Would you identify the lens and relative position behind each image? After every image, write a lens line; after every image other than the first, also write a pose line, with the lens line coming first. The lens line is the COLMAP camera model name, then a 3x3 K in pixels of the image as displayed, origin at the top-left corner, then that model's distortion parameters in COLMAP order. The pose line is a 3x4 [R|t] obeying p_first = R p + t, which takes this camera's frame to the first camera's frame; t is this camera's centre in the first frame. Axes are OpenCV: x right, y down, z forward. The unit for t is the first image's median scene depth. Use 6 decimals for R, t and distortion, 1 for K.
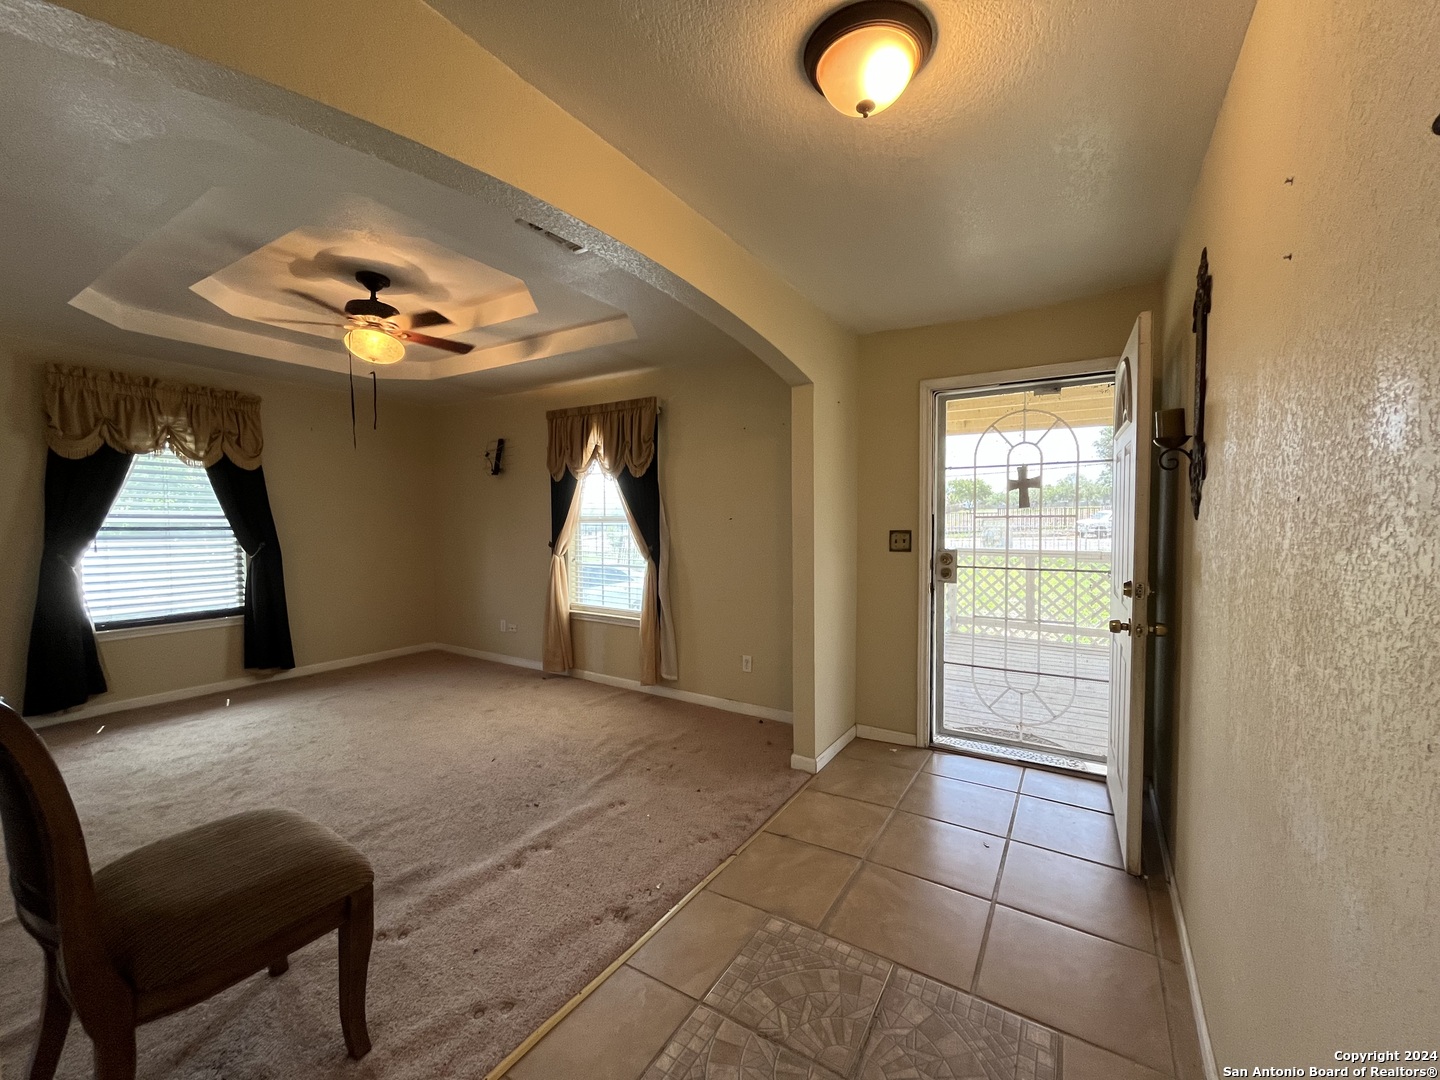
lens RADIAL K [[584.5, 0, 720.0], [0, 584.5, 540.0], [0, 0, 1]] dist [-0.005550, -0.000371]
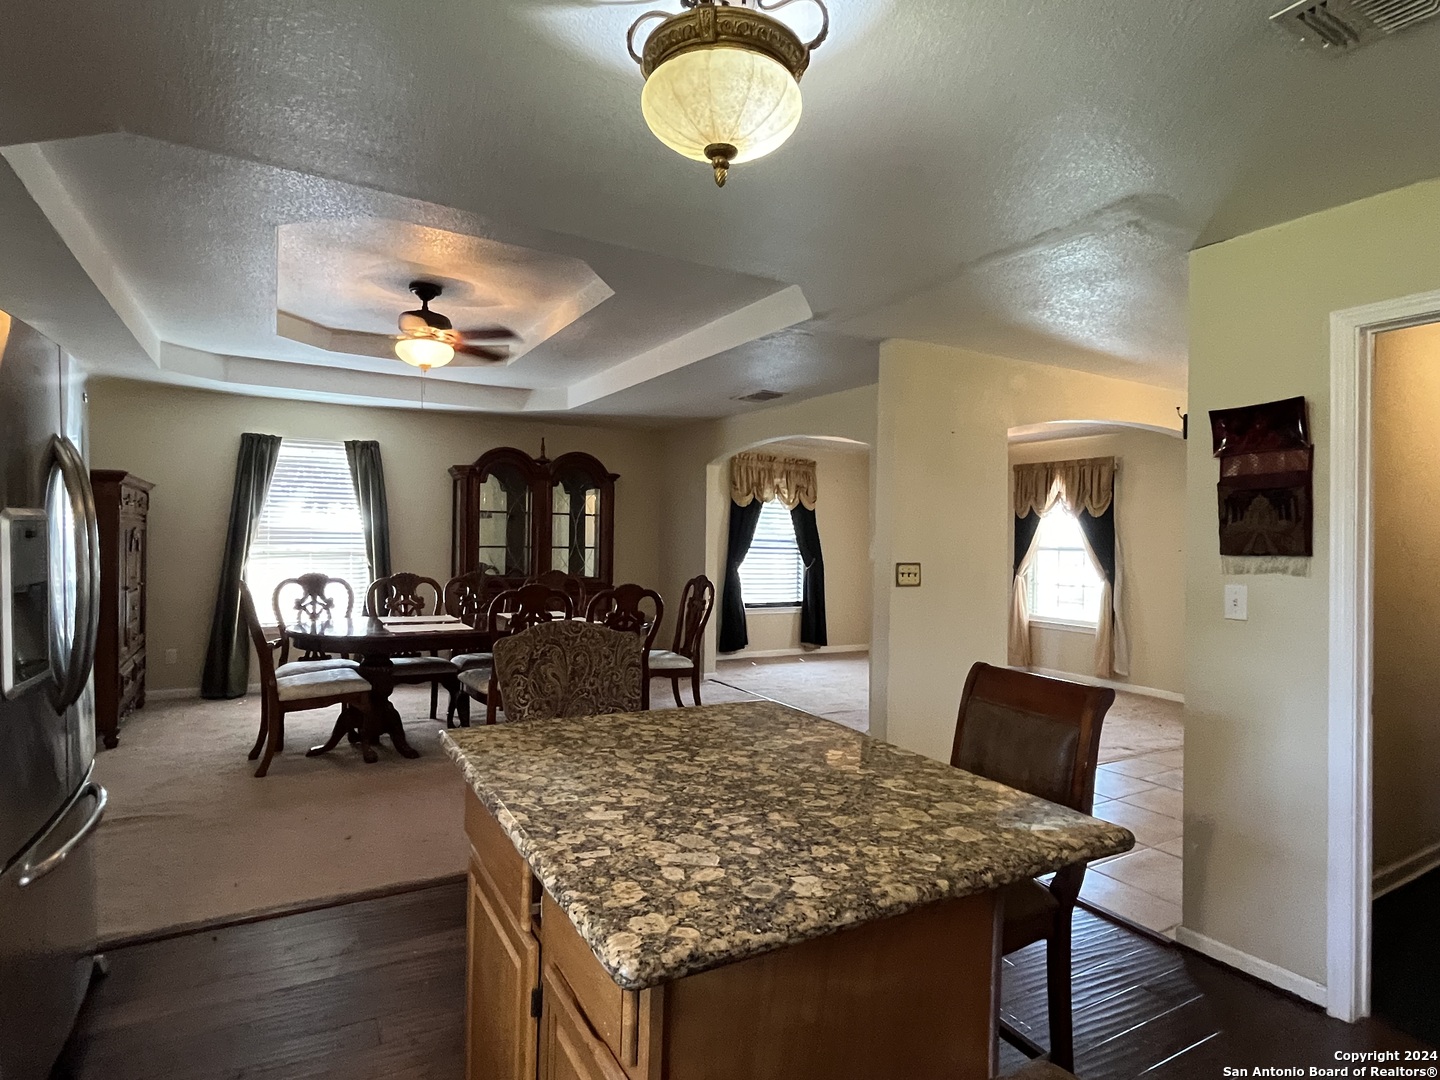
lens RADIAL K [[782.8, 0, 720.0], [0, 782.8, 540.0], [0, 0, 1]] dist [-0.002176, -0.000061]
pose [[0.885546, 0.018947, -0.464166, -0.074239], [-0.039391, 0.998632, -0.034387, 0.037458], [0.462879, 0.048735, 0.885080, -0.950493]]
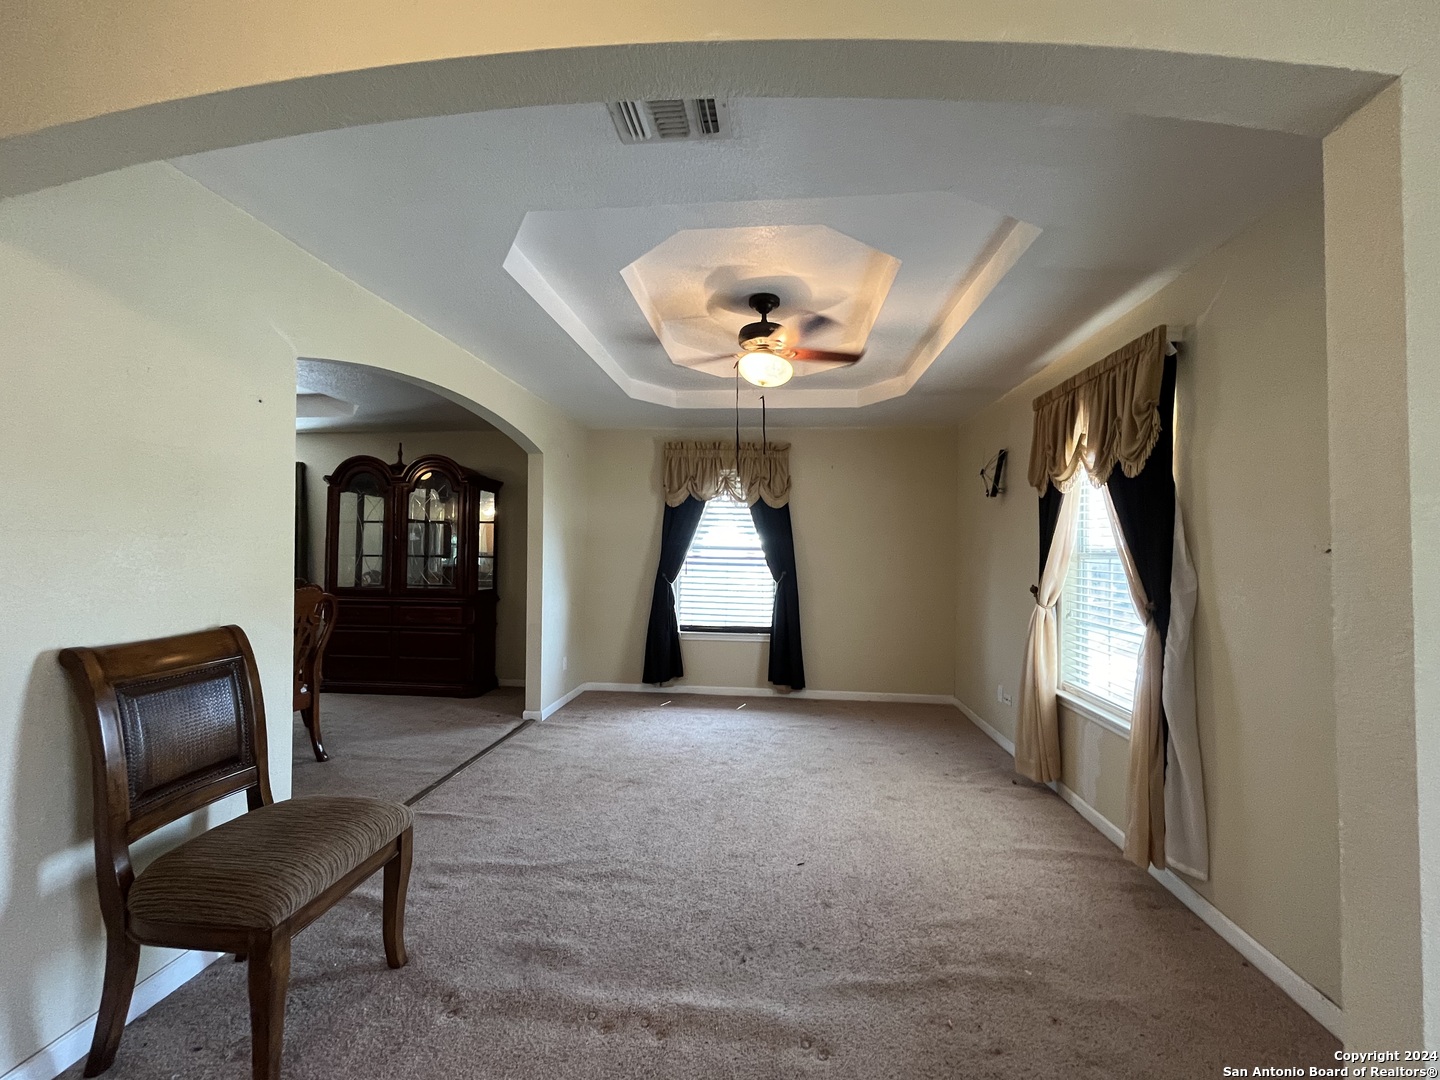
lens RADIAL K [[584.5, 0, 720.0], [0, 584.5, 540.0], [0, 0, 1]] dist [-0.005550, -0.000371]
pose [[0.445289, -0.014265, -0.895273, 0.186236], [-0.048355, 0.998031, -0.039953, -0.005738], [0.894080, 0.061082, 0.443722, 0.407570]]
